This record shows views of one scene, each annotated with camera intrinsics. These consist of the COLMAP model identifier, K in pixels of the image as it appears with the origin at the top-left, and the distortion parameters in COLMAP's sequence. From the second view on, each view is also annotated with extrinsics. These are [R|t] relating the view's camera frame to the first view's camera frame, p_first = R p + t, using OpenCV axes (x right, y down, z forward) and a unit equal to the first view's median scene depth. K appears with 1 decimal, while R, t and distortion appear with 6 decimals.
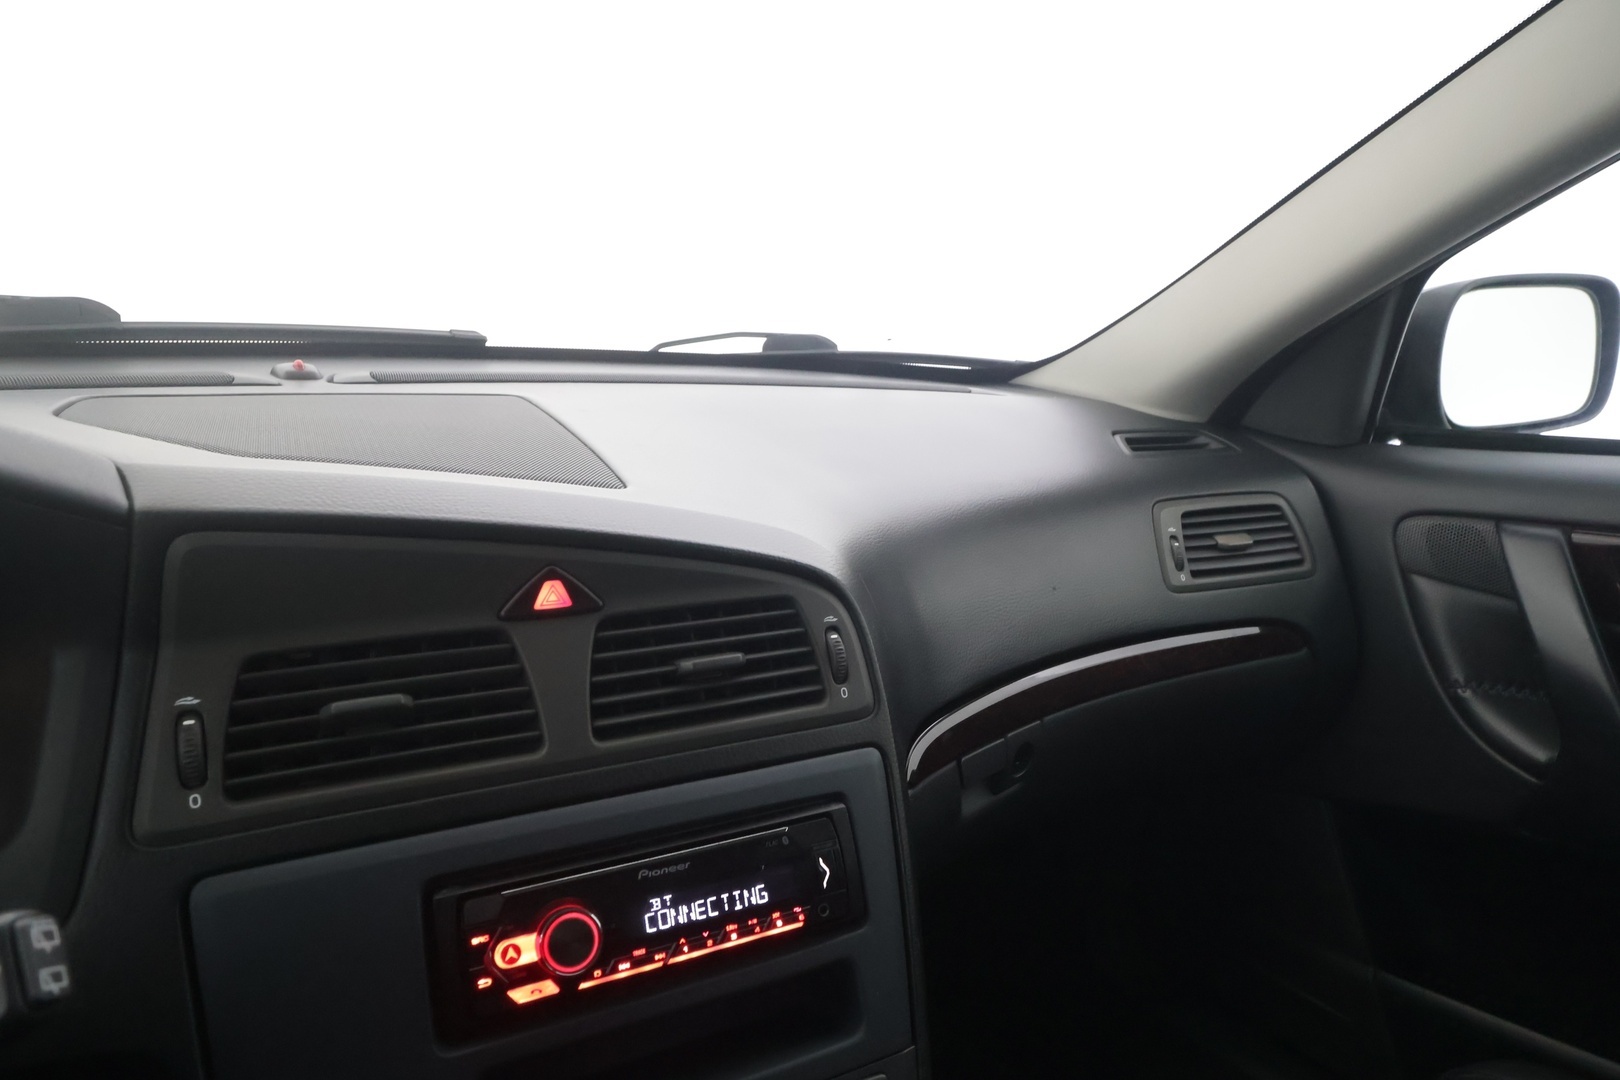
lens RADIAL K [[1016.7, 0, 815.3], [0, 1016.7, 544.4], [0, 0, 1]] dist [-0.000968, 0.000674]
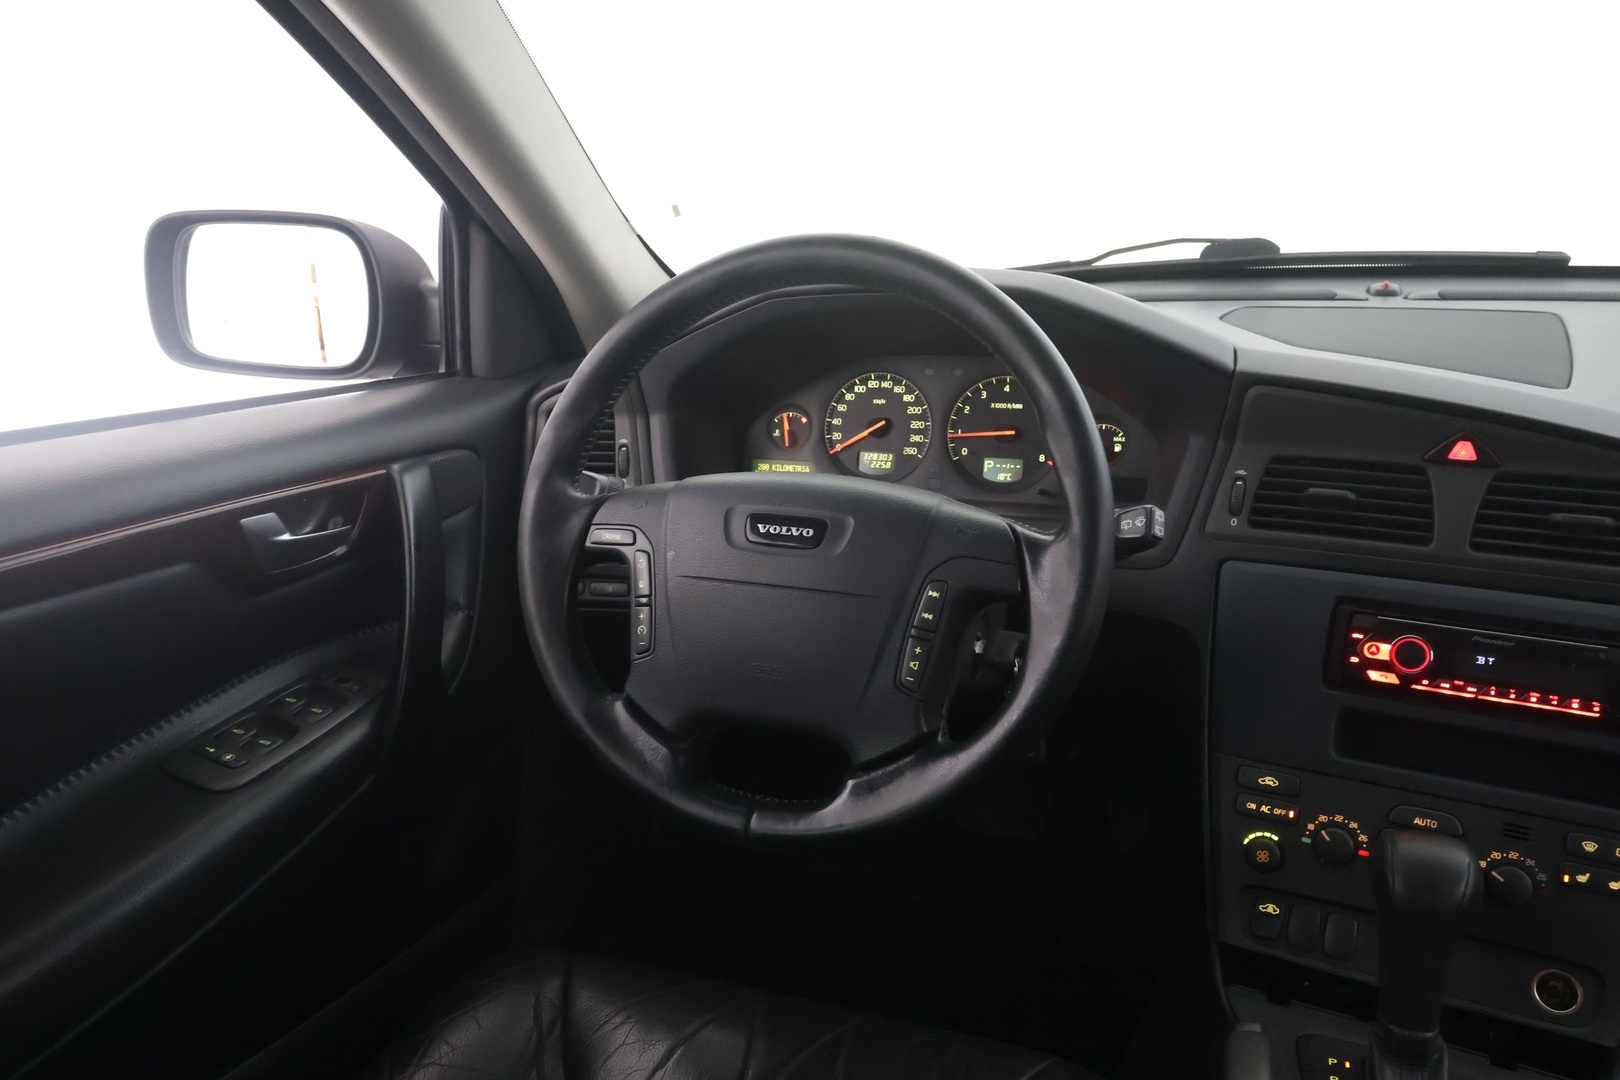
lens RADIAL K [[1167.2, 0, 804.6], [0, 1167.2, 539.9], [0, 0, 1]] dist [0.002073, 0.002658]
pose [[0.530251, 0.195188, -0.825067, 0.590530], [-0.138439, 0.980011, 0.142872, 0.056987], [0.836462, 0.038464, 0.546673, -0.668284]]
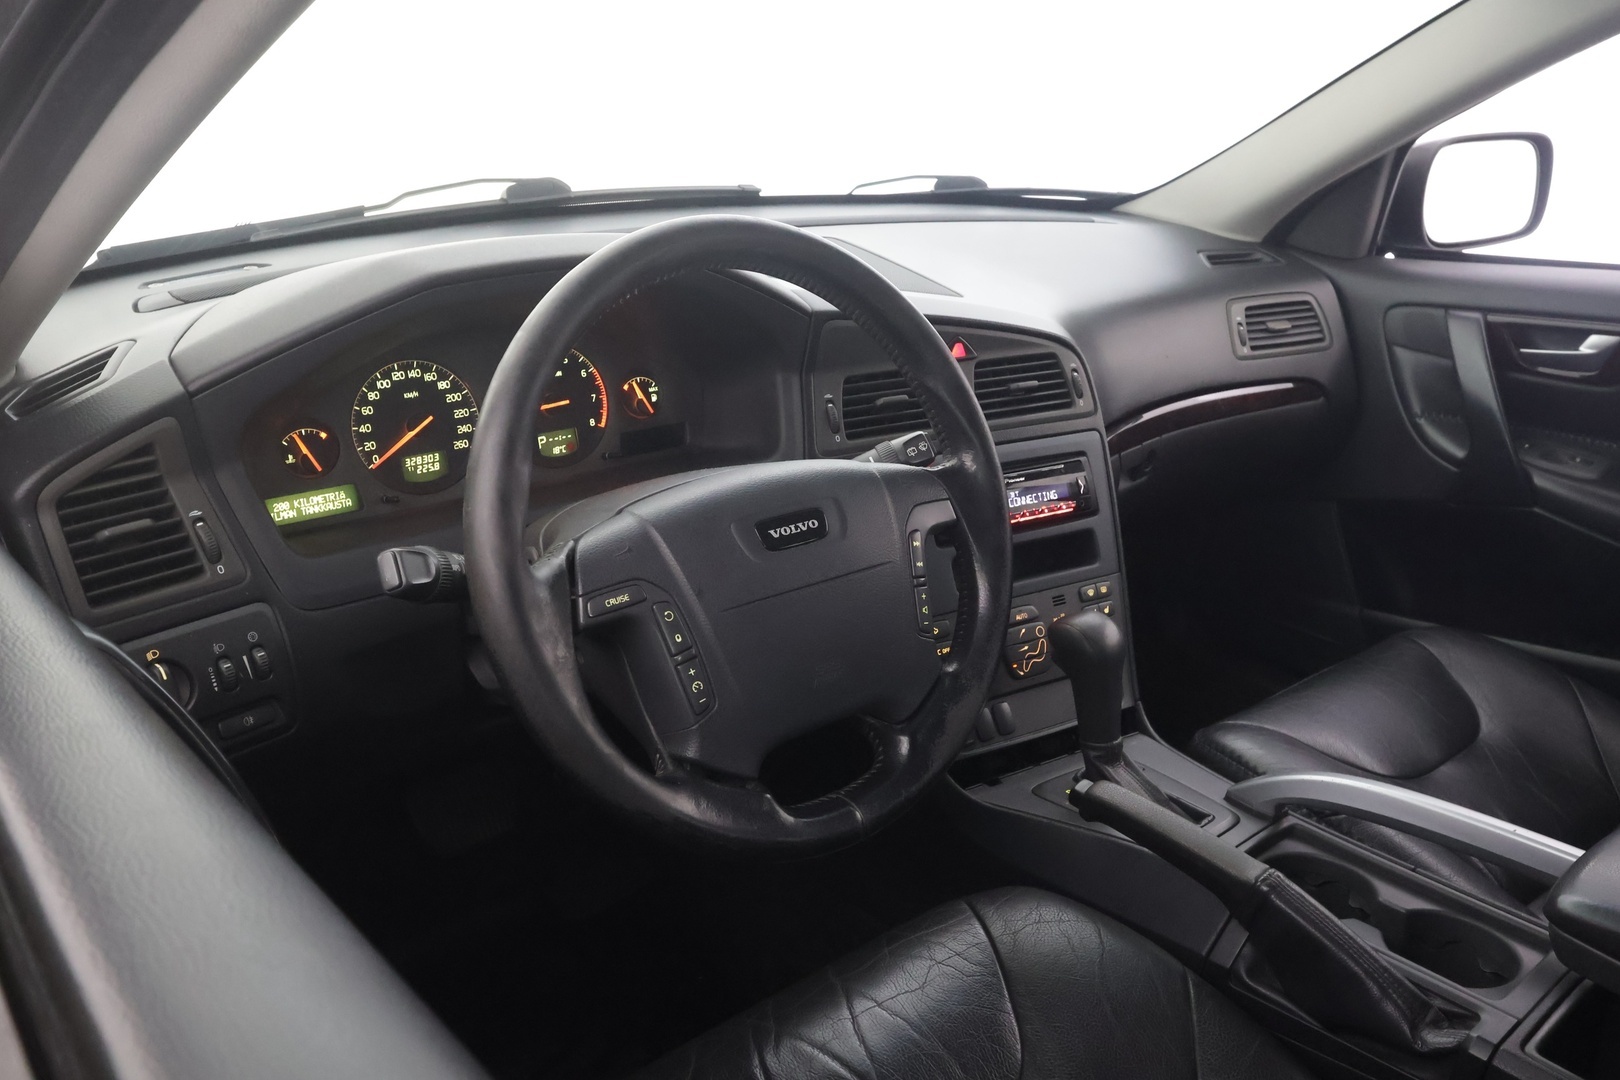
lens RADIAL K [[1267.3, 0, 814.6], [0, 1267.3, 548.0], [0, 0, 1]] dist [-0.005756, 0.011226]
pose [[0.998456, -0.027259, 0.048403, -0.584471], [0.020016, 0.989336, 0.144268, 0.059517], [-0.051819, -0.143076, 0.988354, -1.350301]]
